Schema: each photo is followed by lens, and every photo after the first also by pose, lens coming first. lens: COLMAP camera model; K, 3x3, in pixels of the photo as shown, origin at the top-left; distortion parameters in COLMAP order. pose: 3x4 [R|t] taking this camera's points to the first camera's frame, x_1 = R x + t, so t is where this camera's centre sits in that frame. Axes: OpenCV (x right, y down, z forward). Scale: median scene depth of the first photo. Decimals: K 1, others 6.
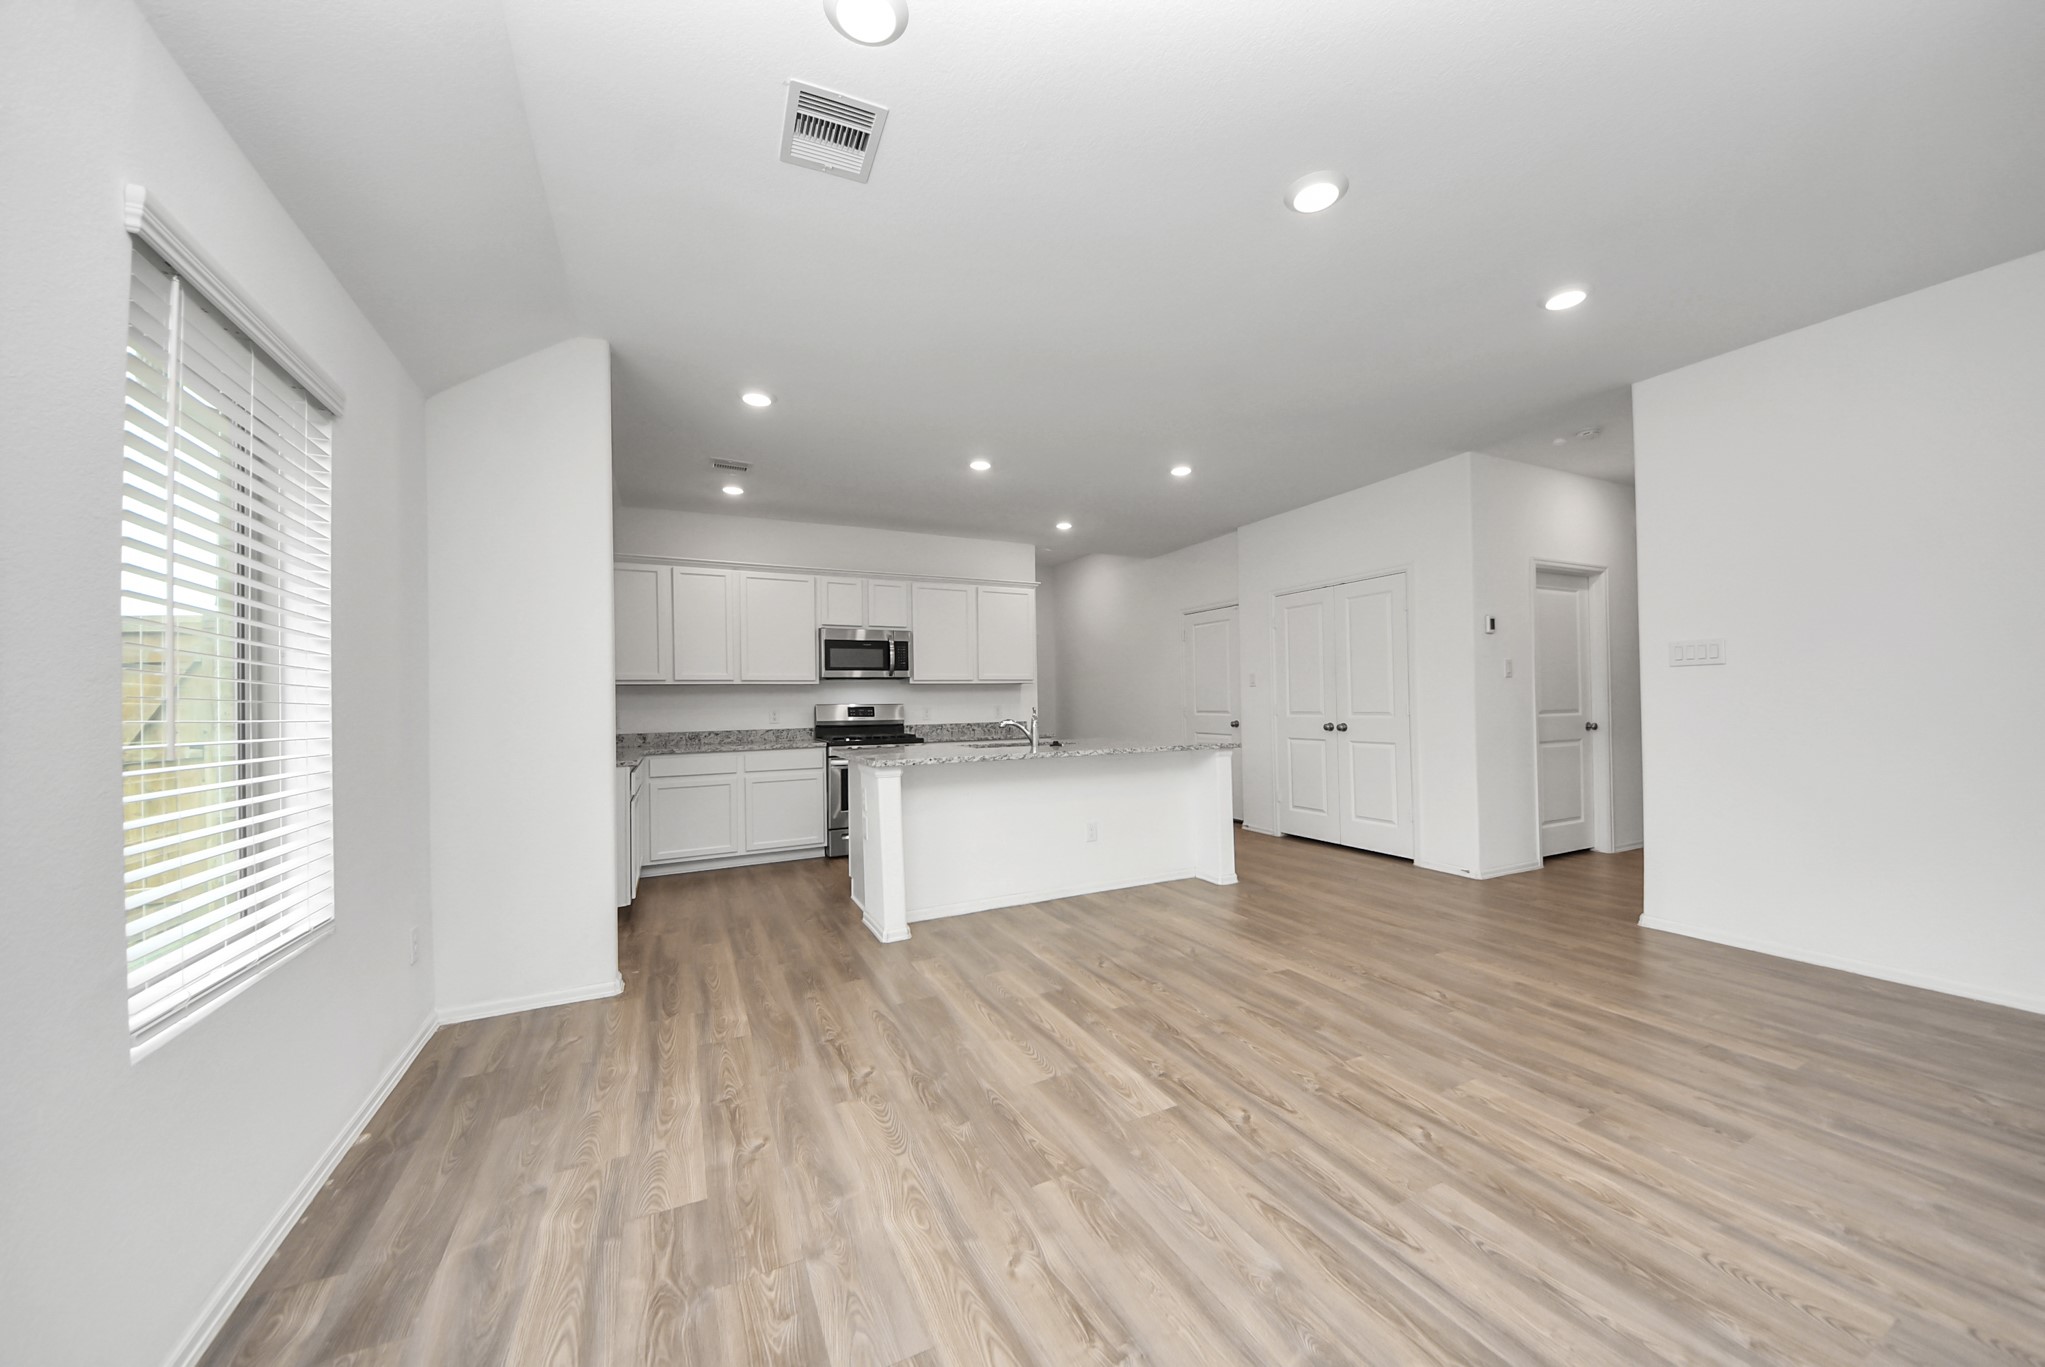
lens RADIAL K [[723.6, 0, 1040.5], [0, 723.6, 693.2], [0, 0, 1]] dist [0.045861, -0.027380]
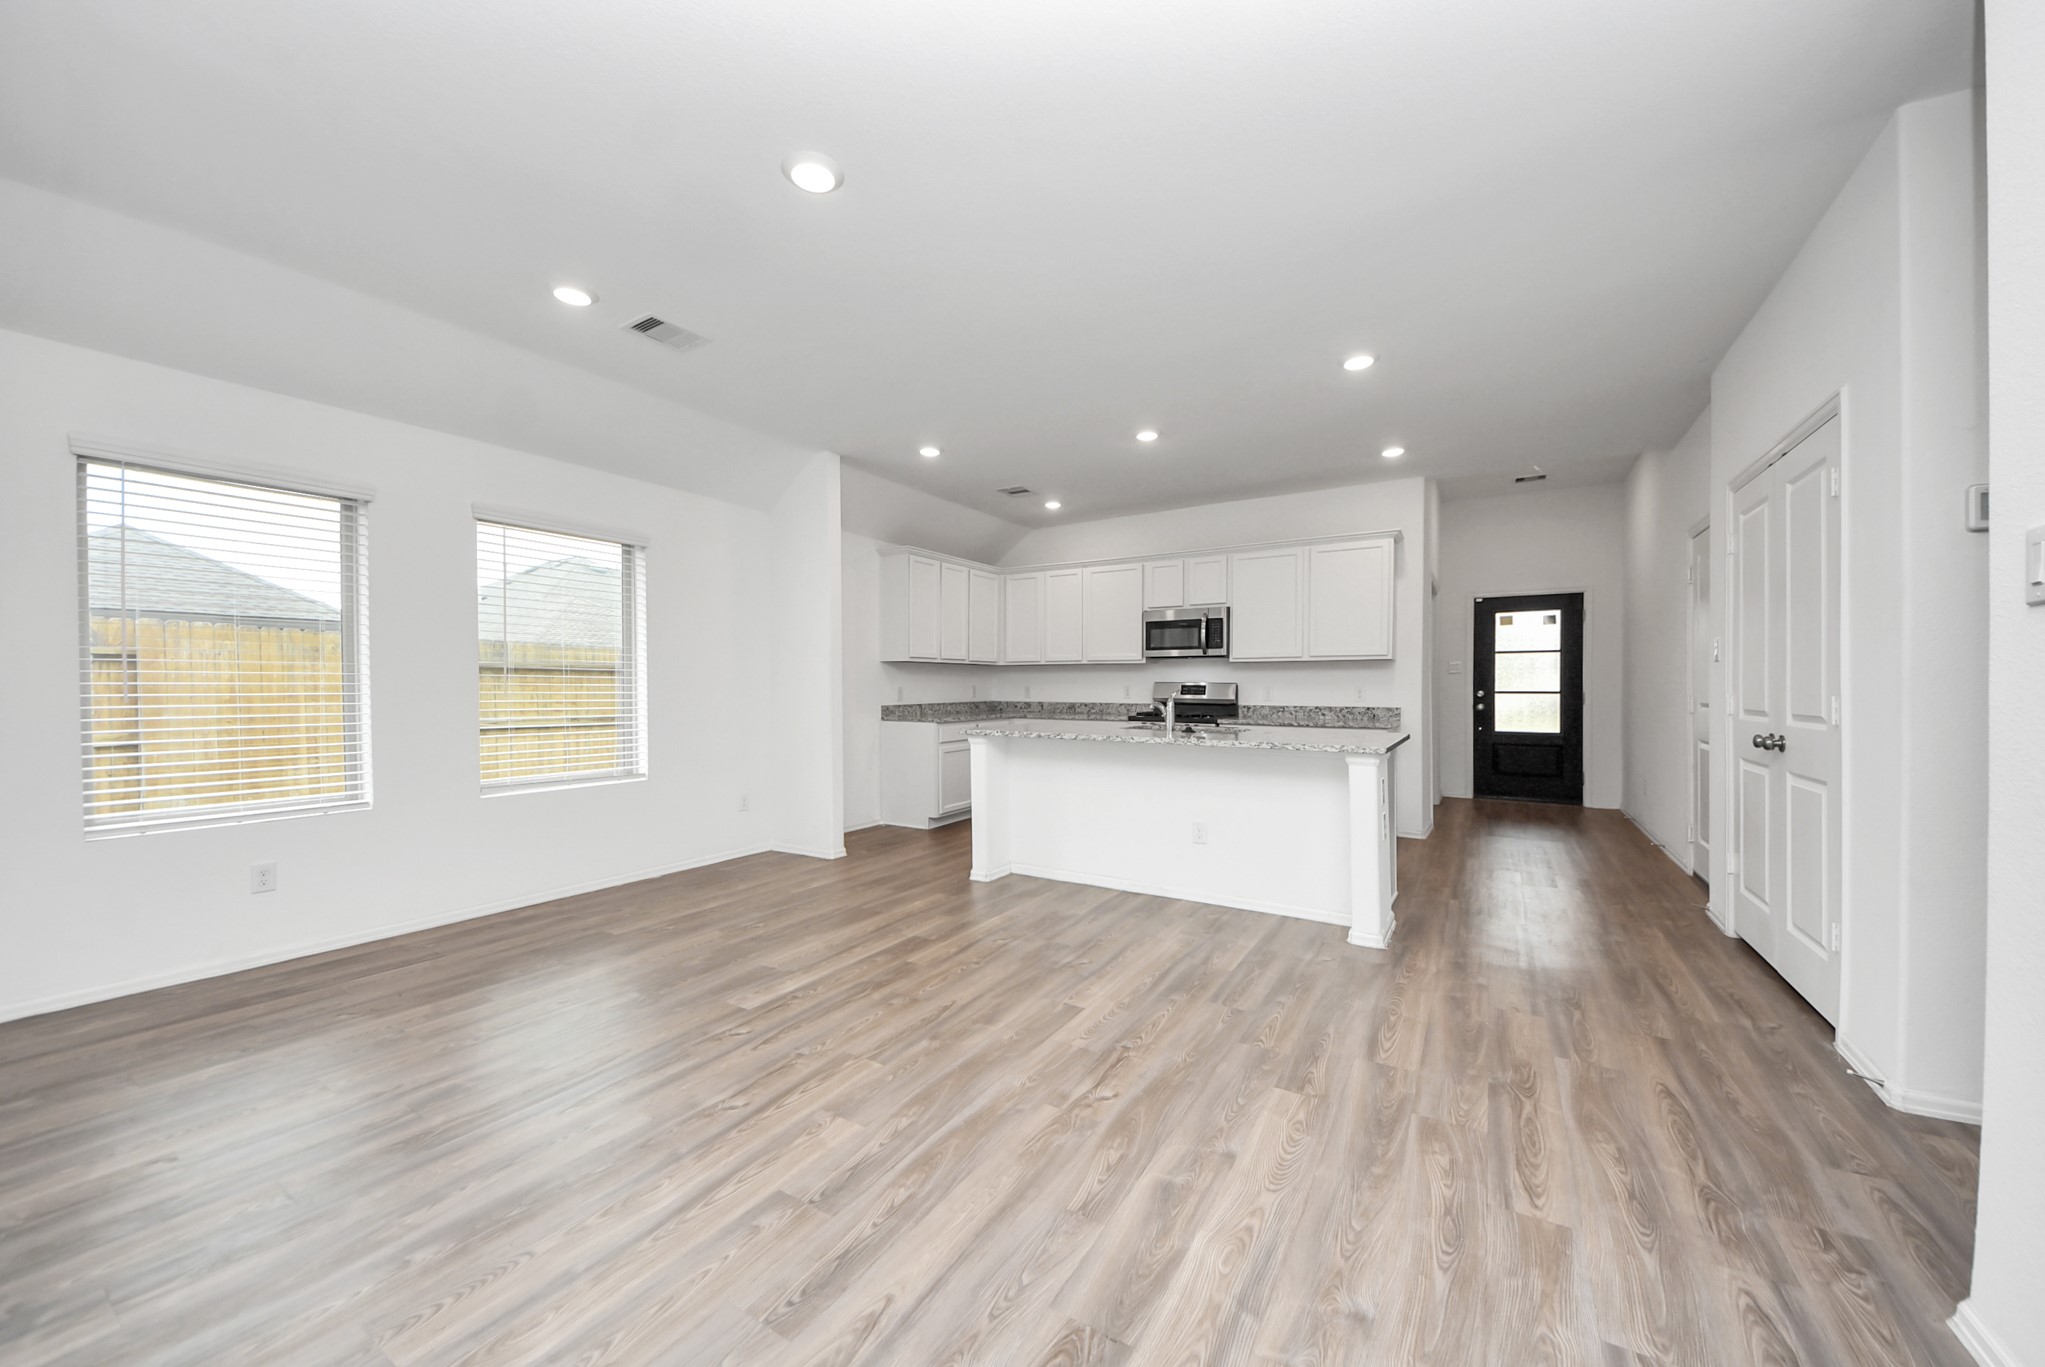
lens RADIAL K [[747.0, 0, 1041.4], [0, 747.0, 701.1], [0, 0, 1]] dist [0.047303, -0.000136]
pose [[0.531910, 0.037831, -0.845956, 0.966803], [0.000303, 0.998993, 0.044865, -0.010918], [0.846801, -0.024120, 0.531363, 0.479544]]
